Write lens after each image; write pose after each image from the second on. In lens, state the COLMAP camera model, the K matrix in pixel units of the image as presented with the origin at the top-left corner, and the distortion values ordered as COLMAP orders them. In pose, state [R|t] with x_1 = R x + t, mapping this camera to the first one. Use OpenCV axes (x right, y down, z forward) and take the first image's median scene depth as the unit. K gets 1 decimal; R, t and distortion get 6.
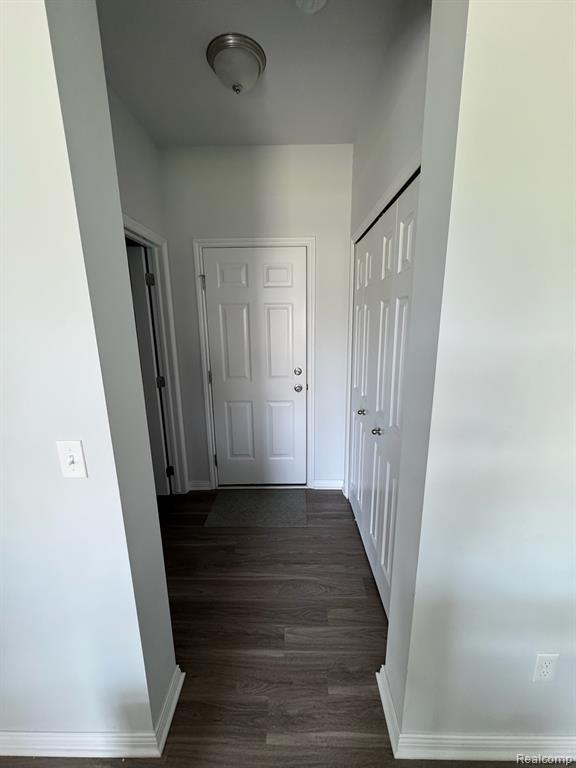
lens RADIAL K [[304.7, 0, 286.5], [0, 304.7, 384.5], [0, 0, 1]] dist [-0.020014, 0.003386]
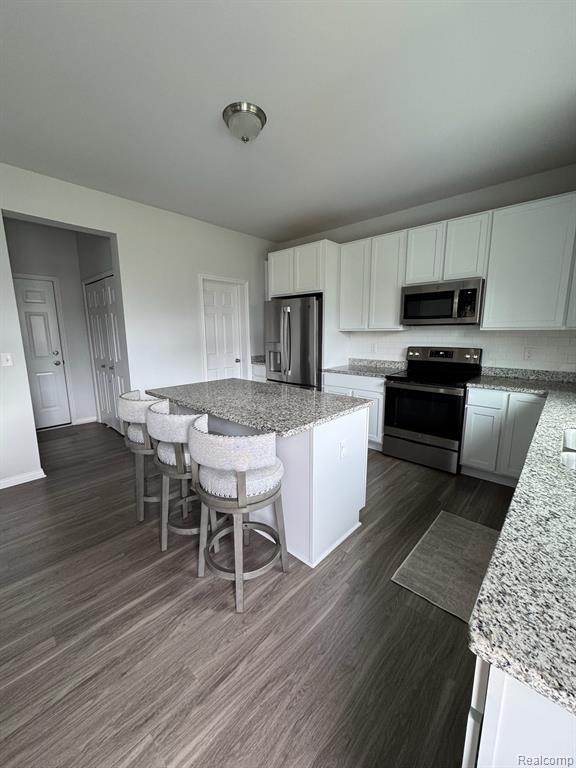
lens RADIAL K [[304.7, 0, 286.2], [0, 304.7, 384.0], [0, 0, 1]] dist [-0.020014, 0.003386]
pose [[0.676219, -0.121300, 0.726646, -0.325409], [0.148115, 0.988596, 0.027192, 0.264781], [-0.721658, 0.089240, 0.686474, -1.018160]]
